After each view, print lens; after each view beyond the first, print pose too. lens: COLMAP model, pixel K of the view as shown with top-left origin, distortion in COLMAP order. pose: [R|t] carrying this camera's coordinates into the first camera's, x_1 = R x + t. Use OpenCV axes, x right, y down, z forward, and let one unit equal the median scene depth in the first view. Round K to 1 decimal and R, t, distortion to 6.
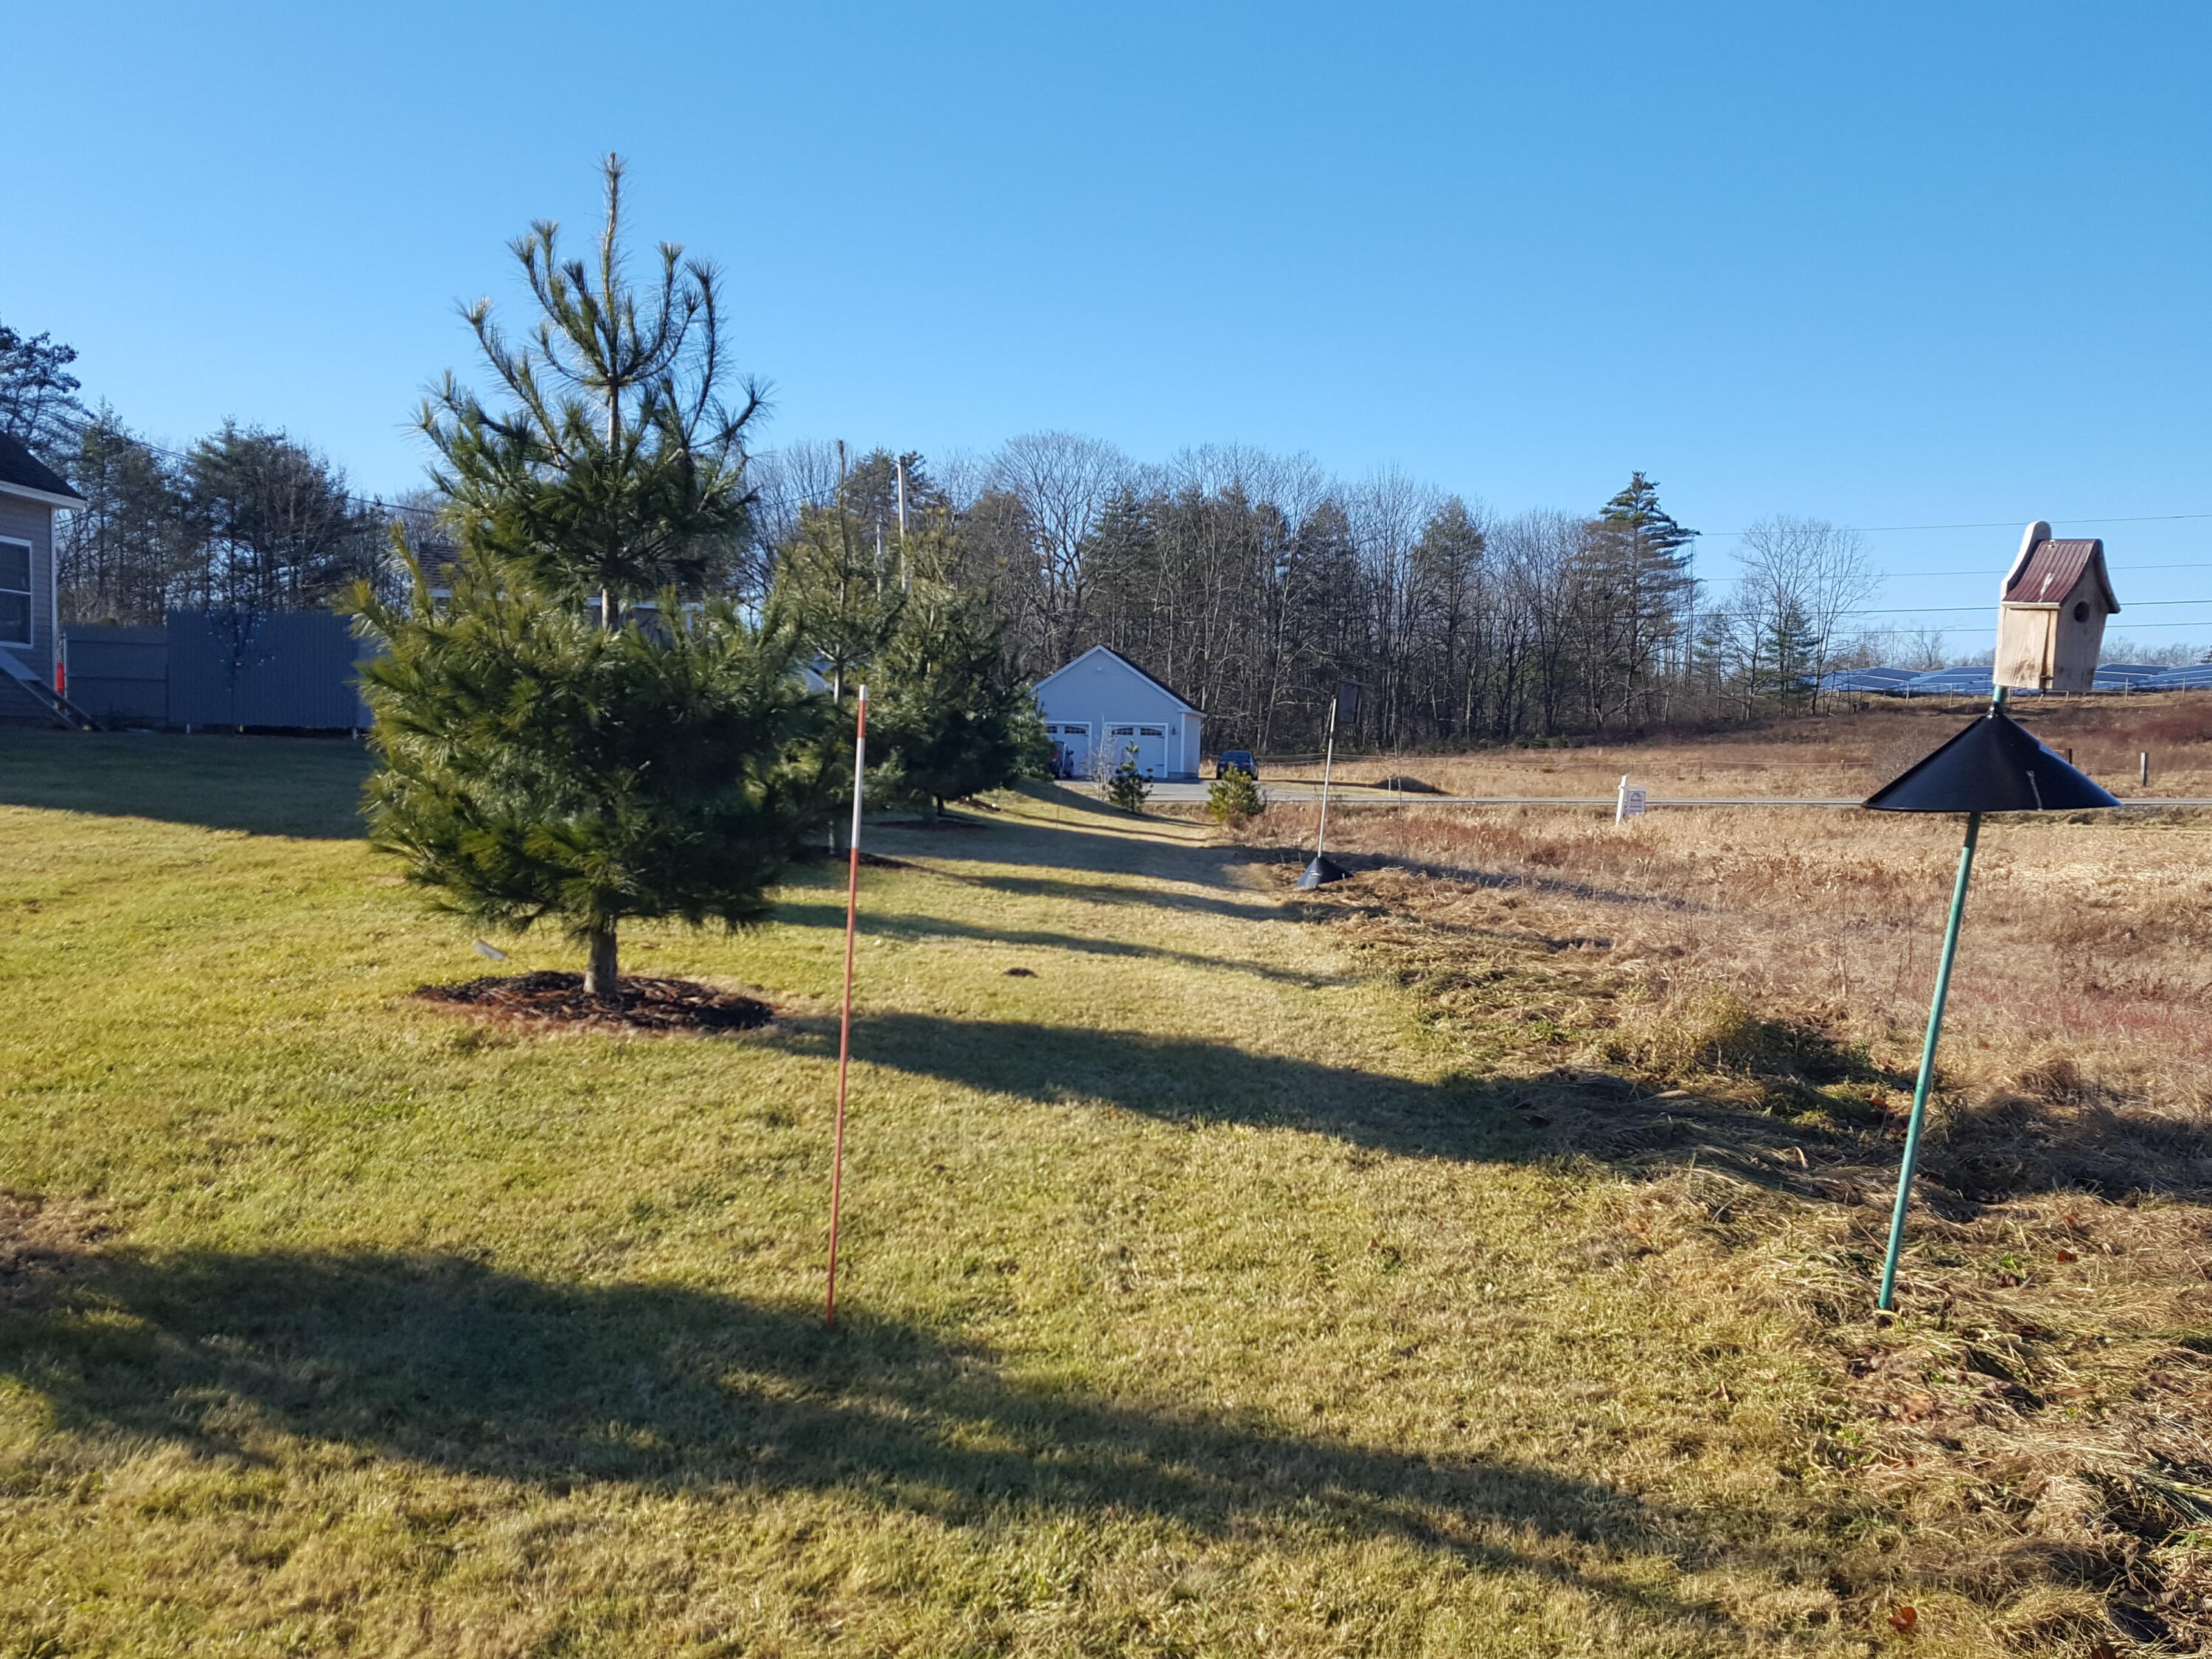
lens RADIAL K [[2113.1, 0, 1106.7], [0, 2113.1, 827.4], [0, 0, 1]] dist [0.094755, 0.000244]
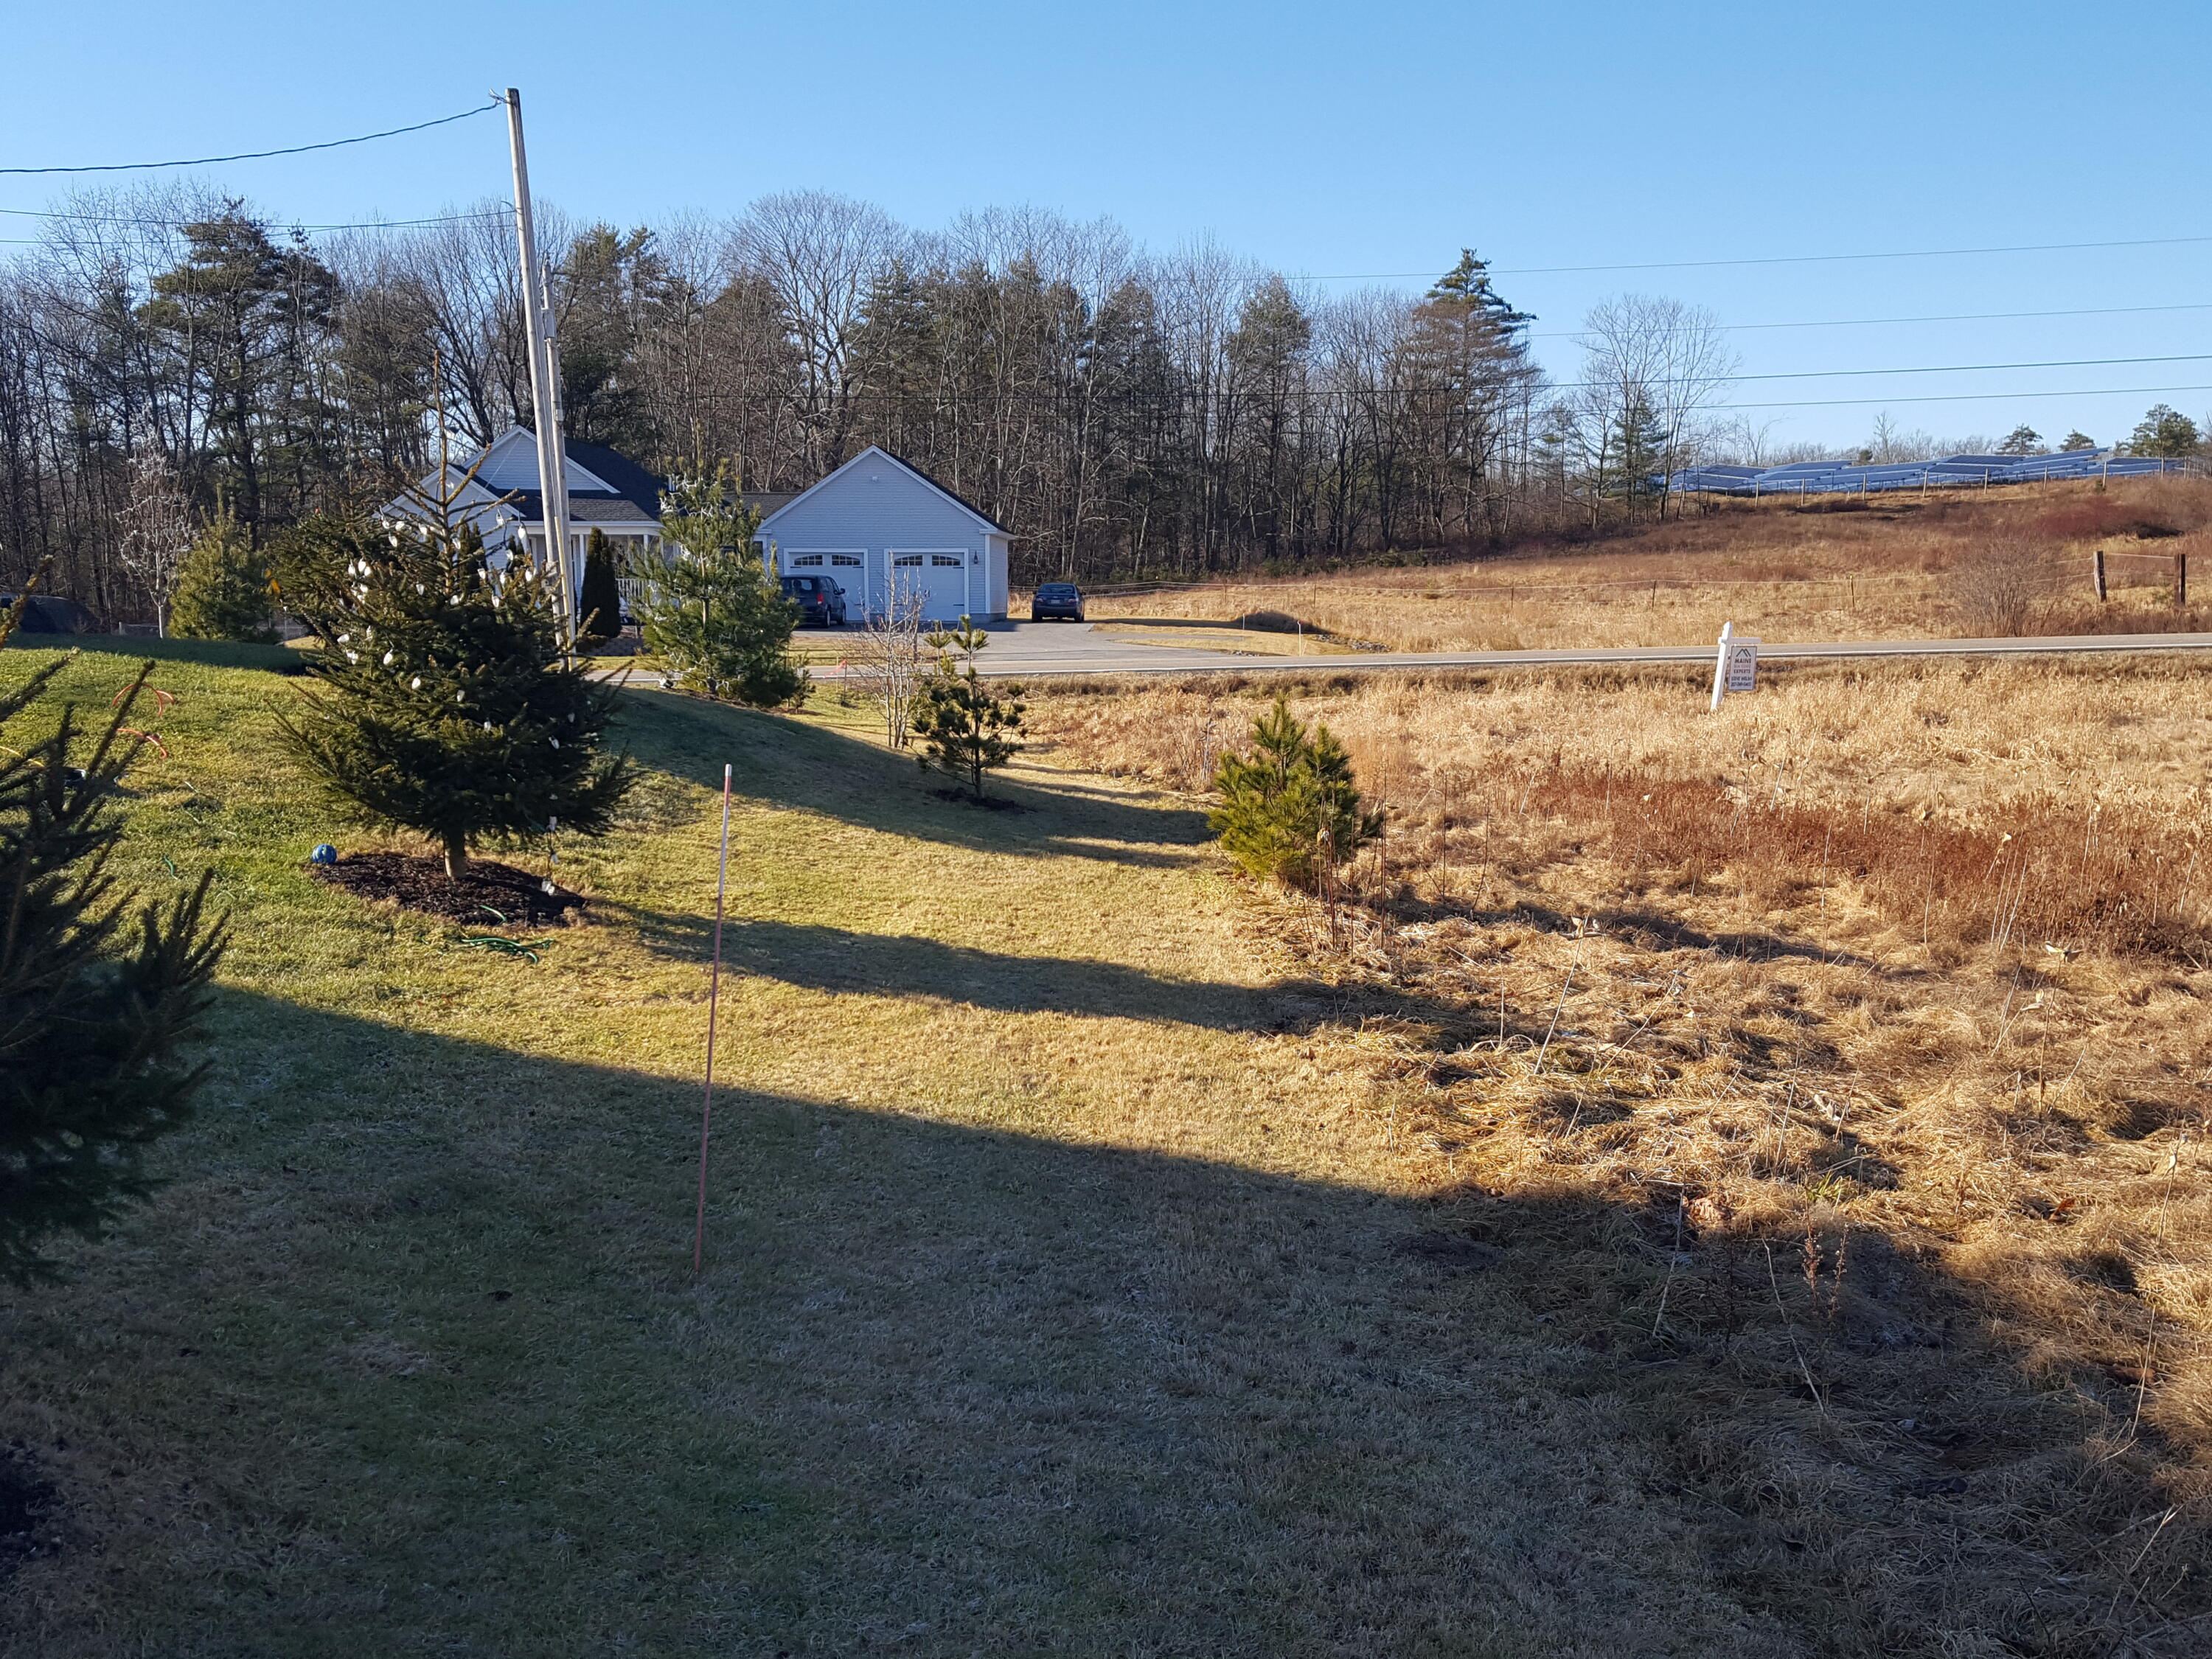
lens RADIAL K [[2113.1, 0, 1111.8], [0, 2113.1, 825.9], [0, 0, 1]] dist [0.094755, 0.000244]
pose [[0.994029, -0.036617, 0.102785, -0.001011], [0.027745, 0.995870, 0.086448, -0.007872], [-0.105526, -0.083080, 0.990940, 0.123600]]
